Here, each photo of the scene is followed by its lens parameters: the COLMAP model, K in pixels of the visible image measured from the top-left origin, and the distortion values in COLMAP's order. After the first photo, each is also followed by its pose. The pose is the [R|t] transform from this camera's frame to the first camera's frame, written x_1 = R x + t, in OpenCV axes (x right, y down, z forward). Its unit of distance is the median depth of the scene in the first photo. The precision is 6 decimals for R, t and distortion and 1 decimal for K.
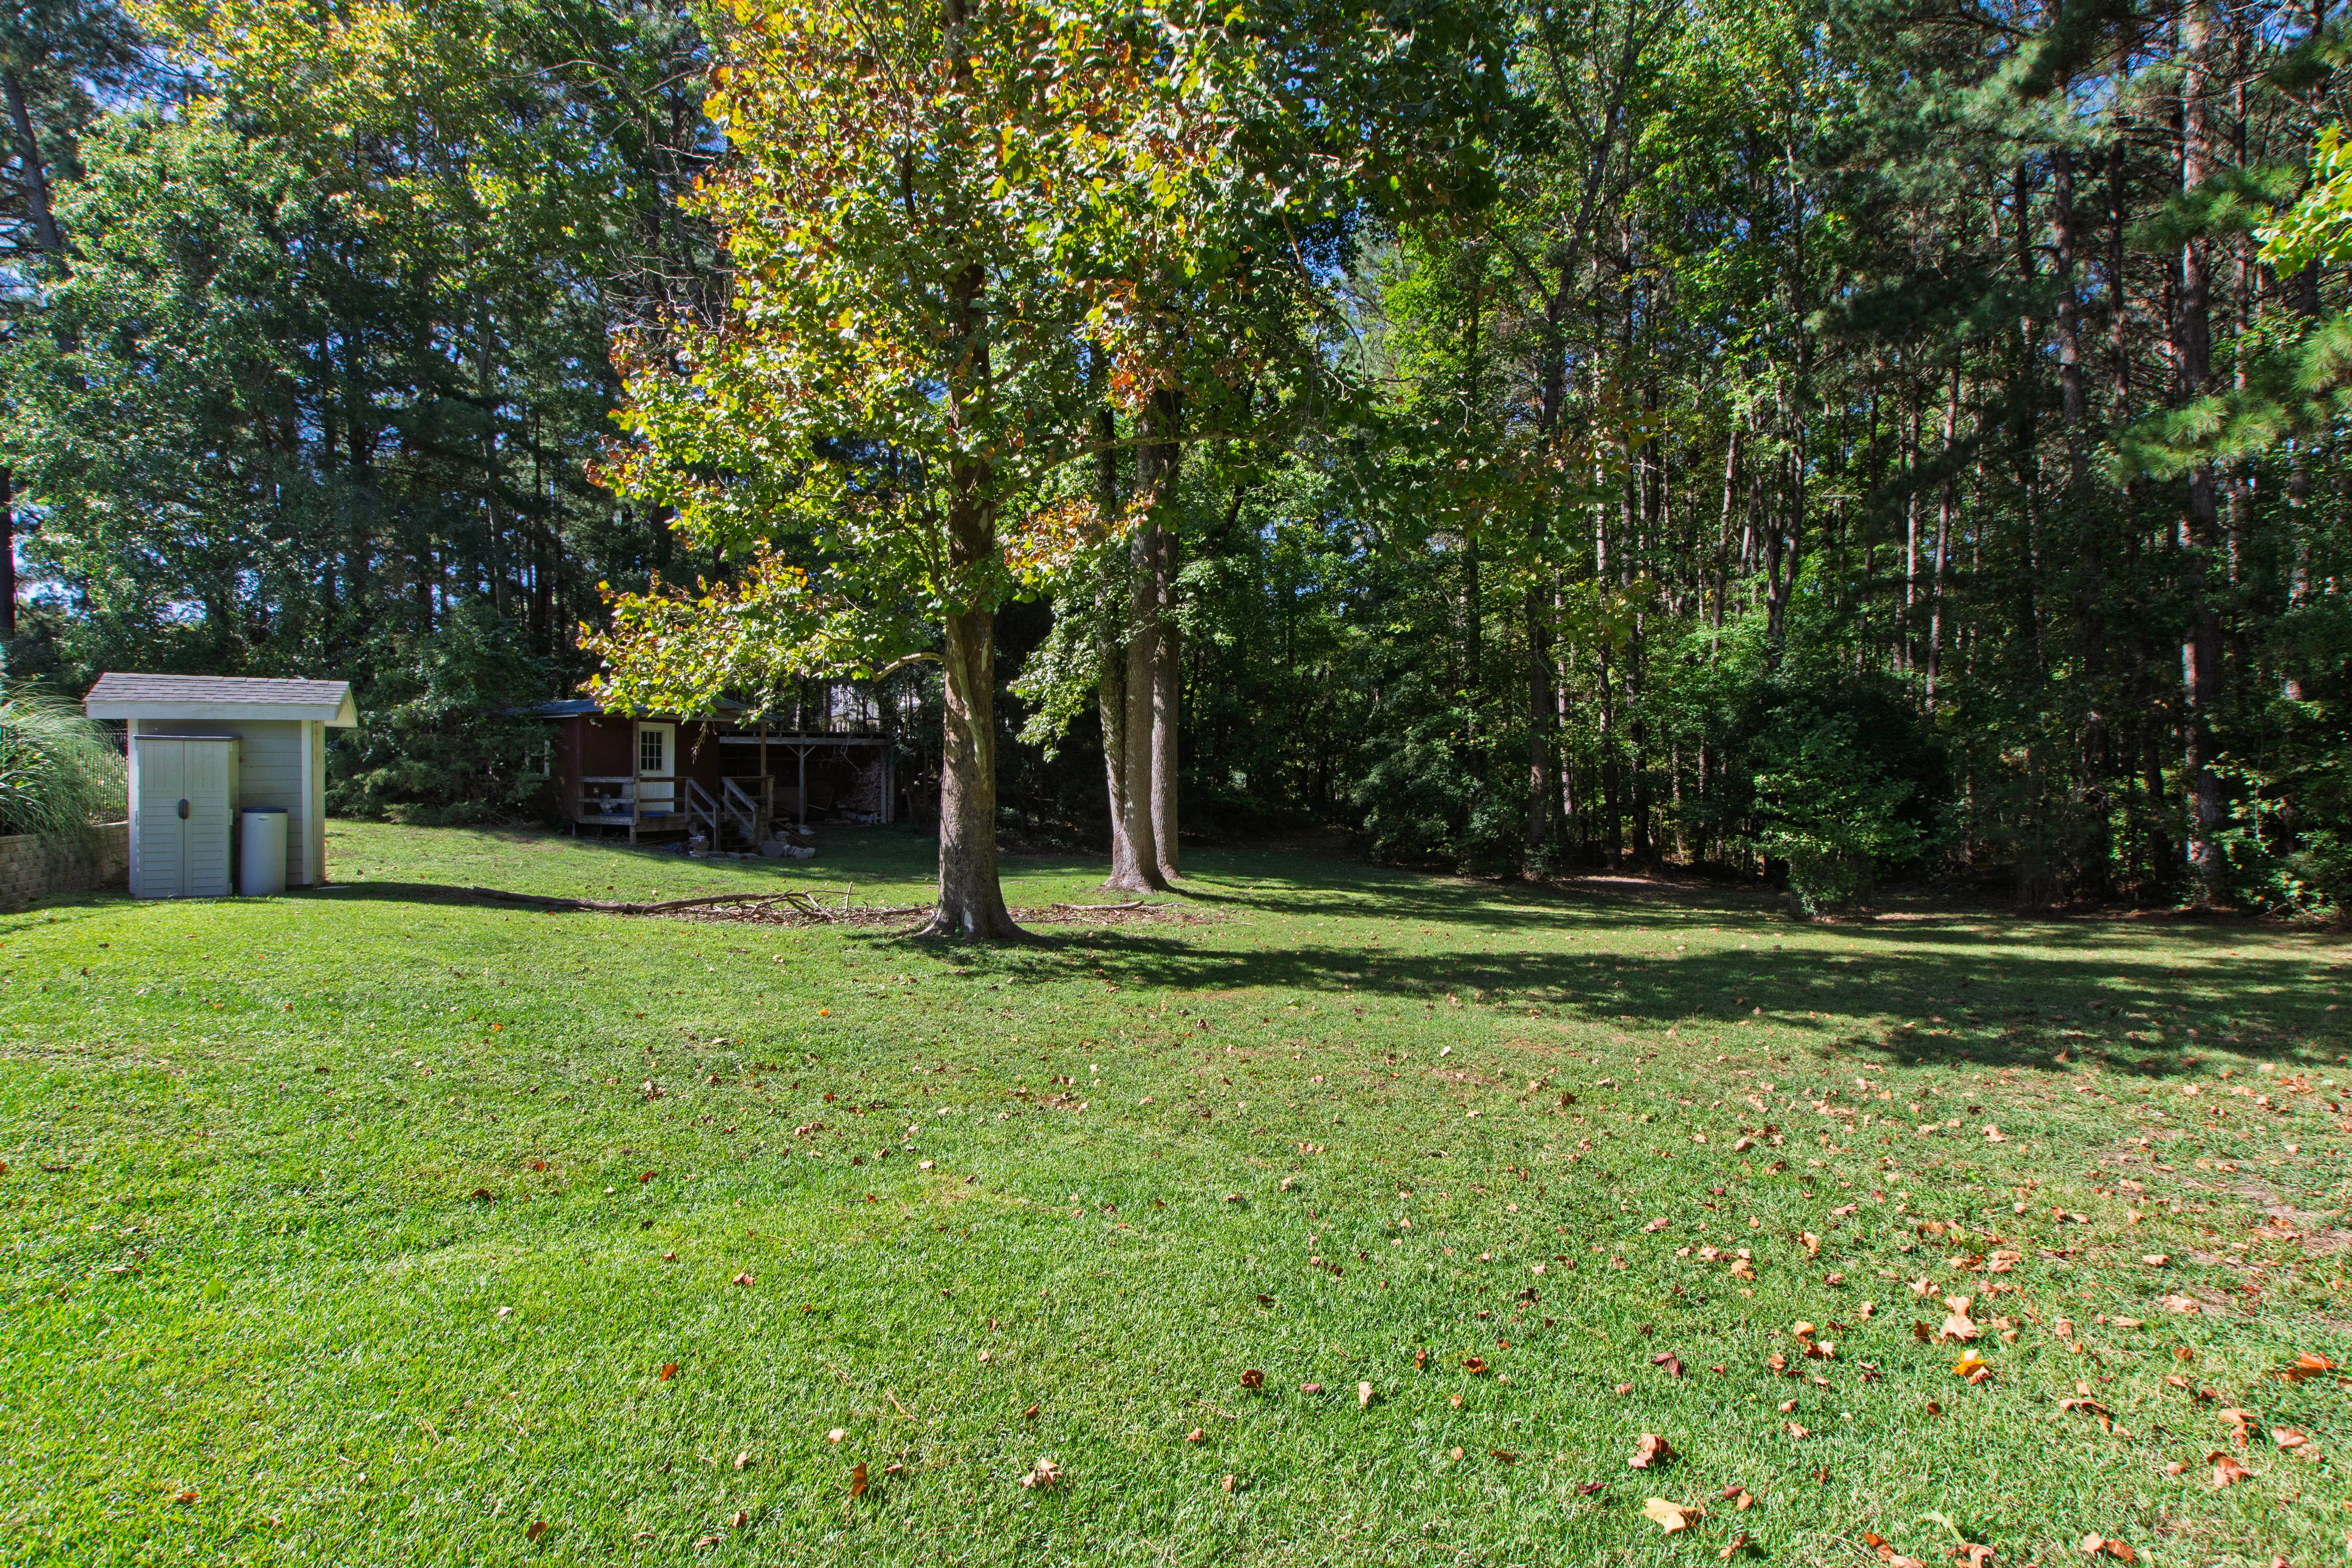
lens RADIAL K [[1079.4, 0, 1179.2], [0, 1079.4, 801.6], [0, 0, 1]] dist [0.002374, -0.000882]
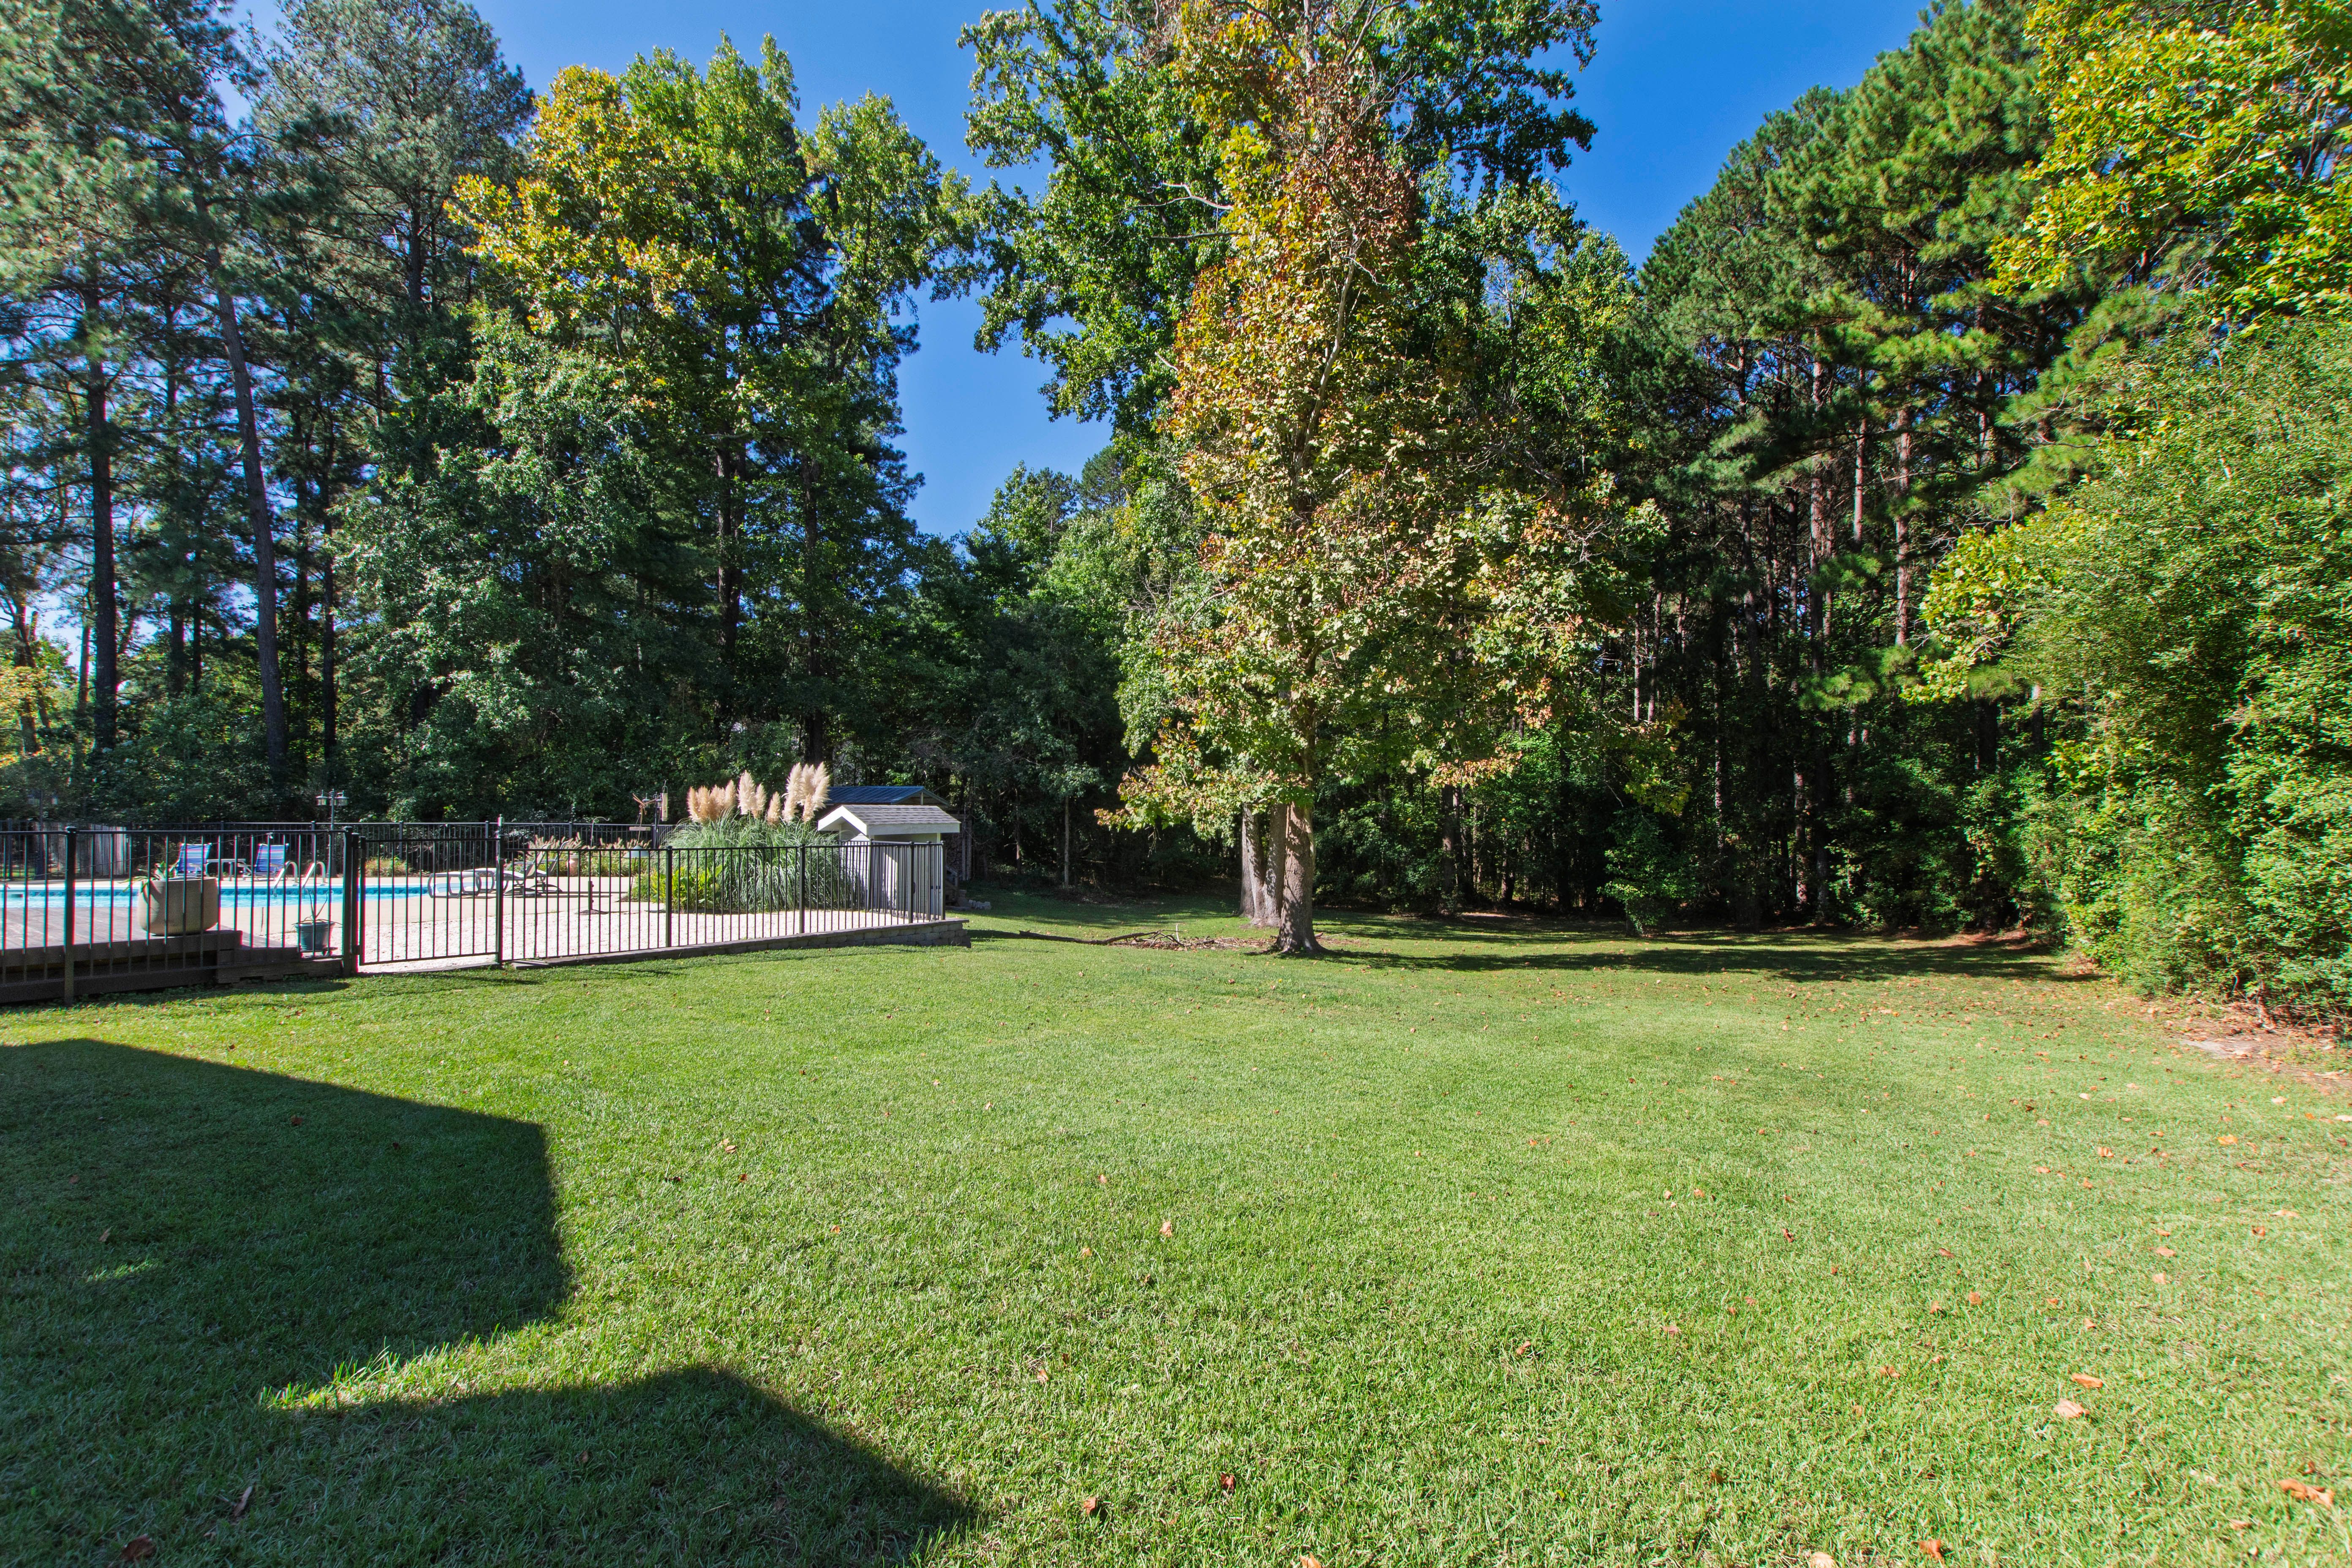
lens RADIAL K [[1079.4, 0, 1173.3], [0, 1079.4, 840.8], [0, 0, 1]] dist [0.002374, -0.000882]
pose [[0.962279, 0.000561, 0.272062, -0.792636], [-0.001133, 0.999997, 0.001942, -0.058634], [-0.272061, -0.002177, 0.962278, -0.595235]]
